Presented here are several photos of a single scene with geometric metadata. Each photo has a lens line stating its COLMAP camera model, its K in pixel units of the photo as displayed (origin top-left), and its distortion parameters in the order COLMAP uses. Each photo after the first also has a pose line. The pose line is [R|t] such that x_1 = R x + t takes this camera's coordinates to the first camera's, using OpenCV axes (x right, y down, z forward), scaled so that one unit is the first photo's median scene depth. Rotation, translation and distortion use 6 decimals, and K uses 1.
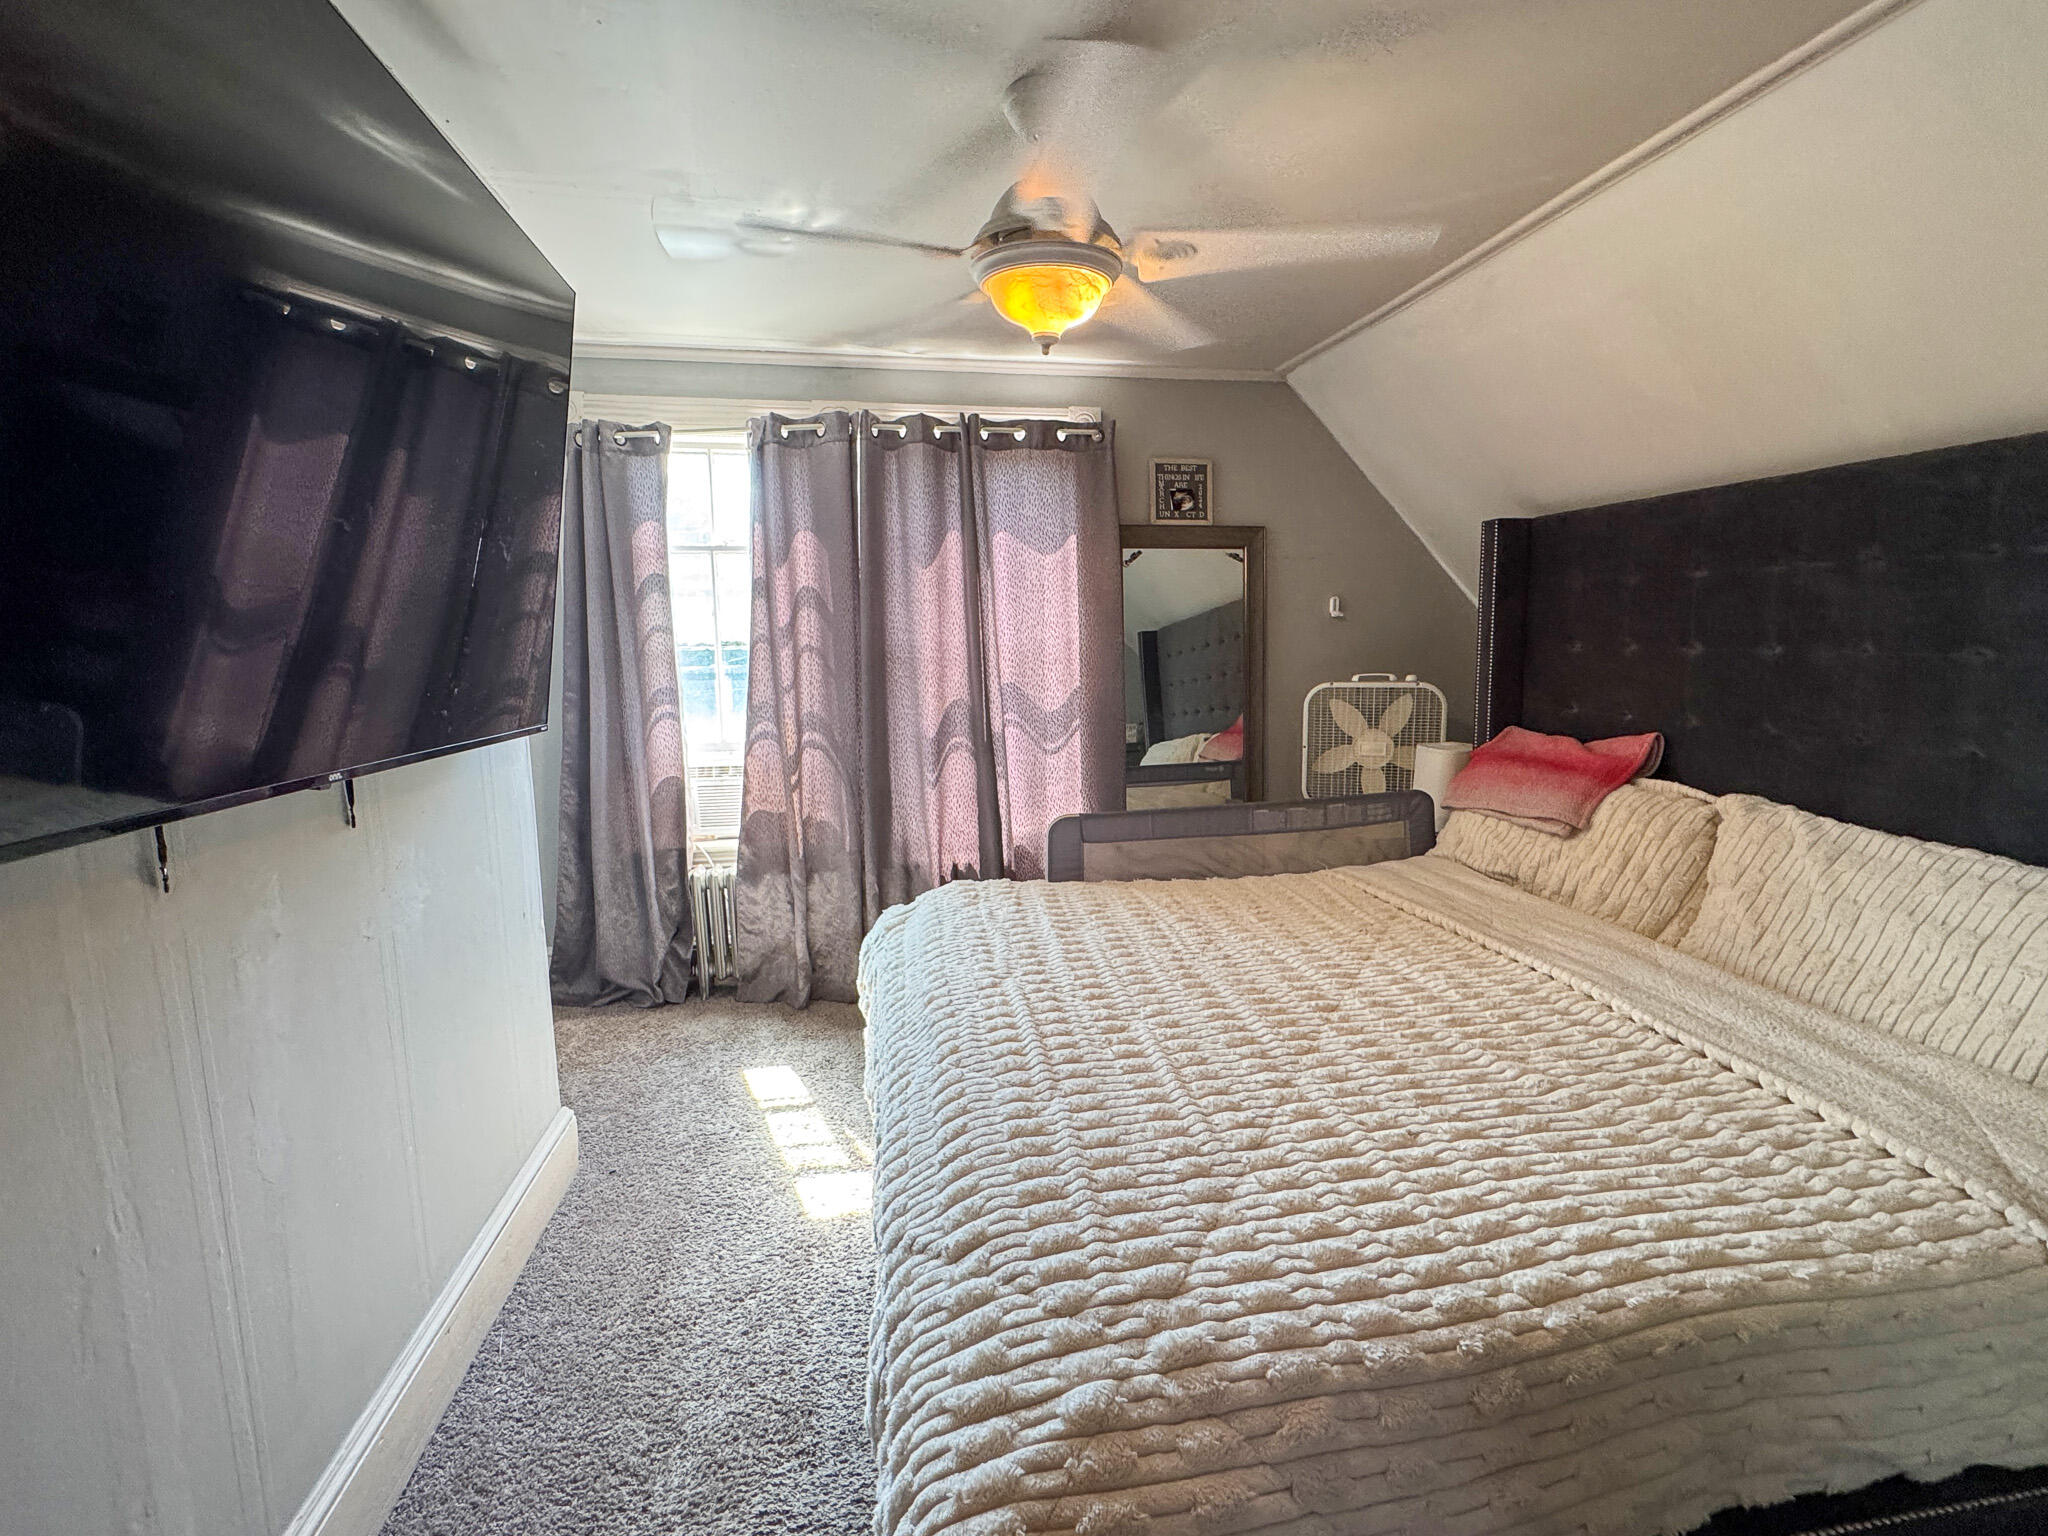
lens RADIAL K [[882.3, 0, 1016.9], [0, 882.3, 760.7], [0, 0, 1]] dist [-0.000566, -0.000002]
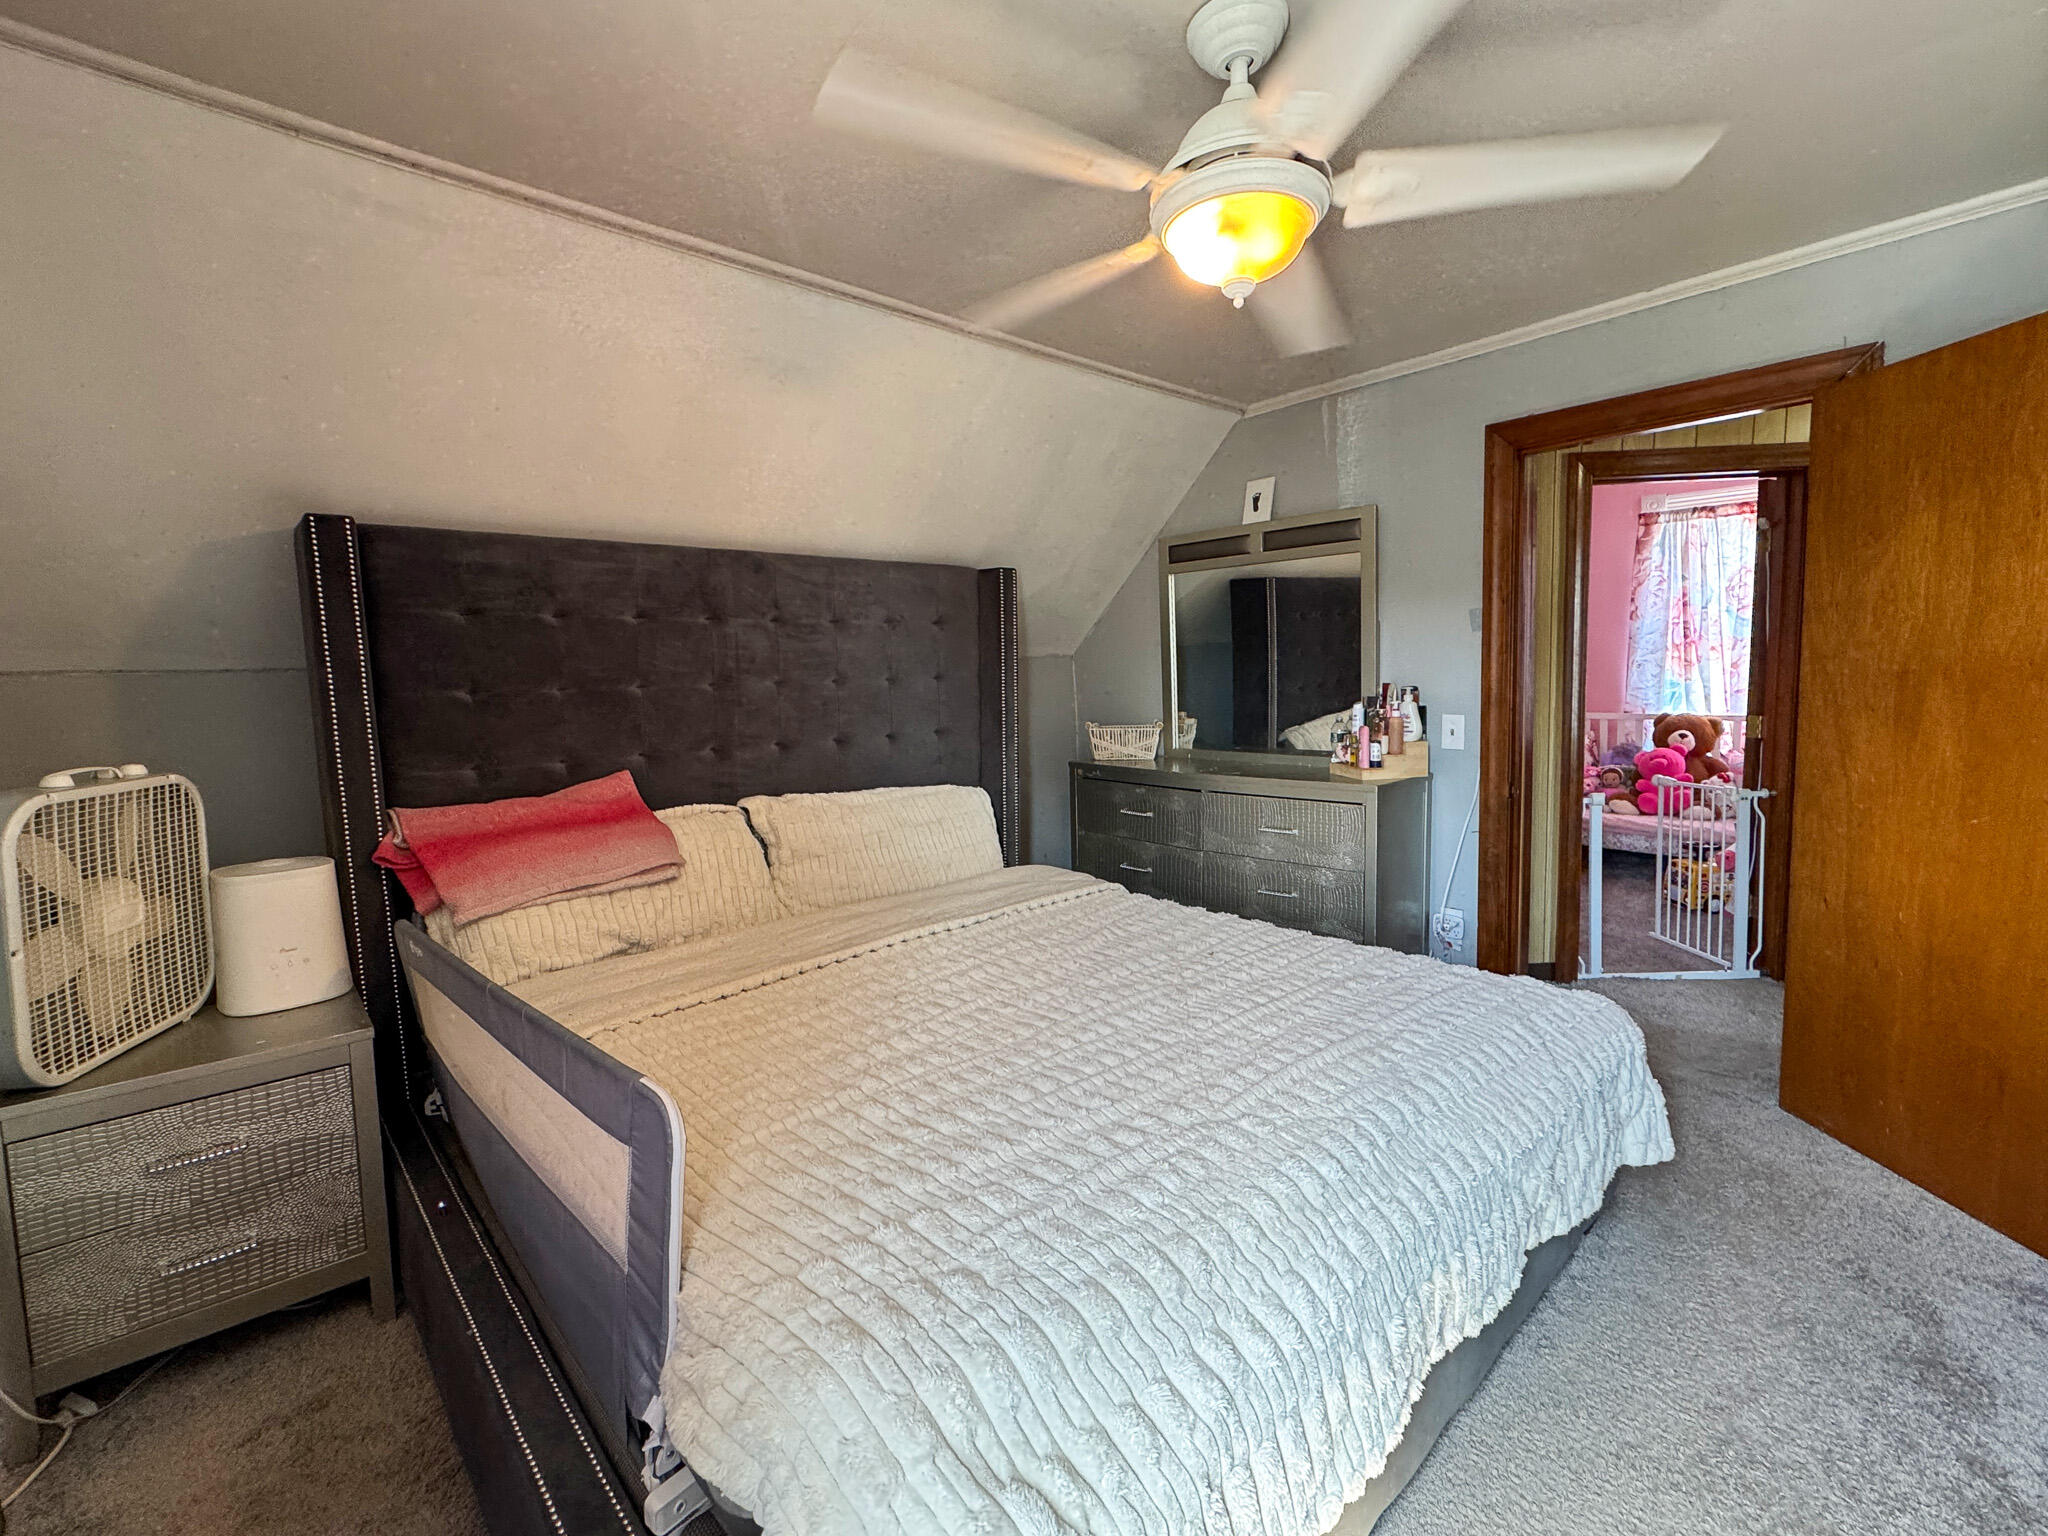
lens RADIAL K [[882.3, 0, 1016.9], [0, 882.3, 760.7], [0, 0, 1]] dist [-0.000566, -0.000002]
pose [[-0.519722, -0.052389, 0.852728, -0.374958], [0.168535, 0.972217, 0.162448, -0.126477], [-0.837547, 0.228142, -0.496454, 1.071748]]
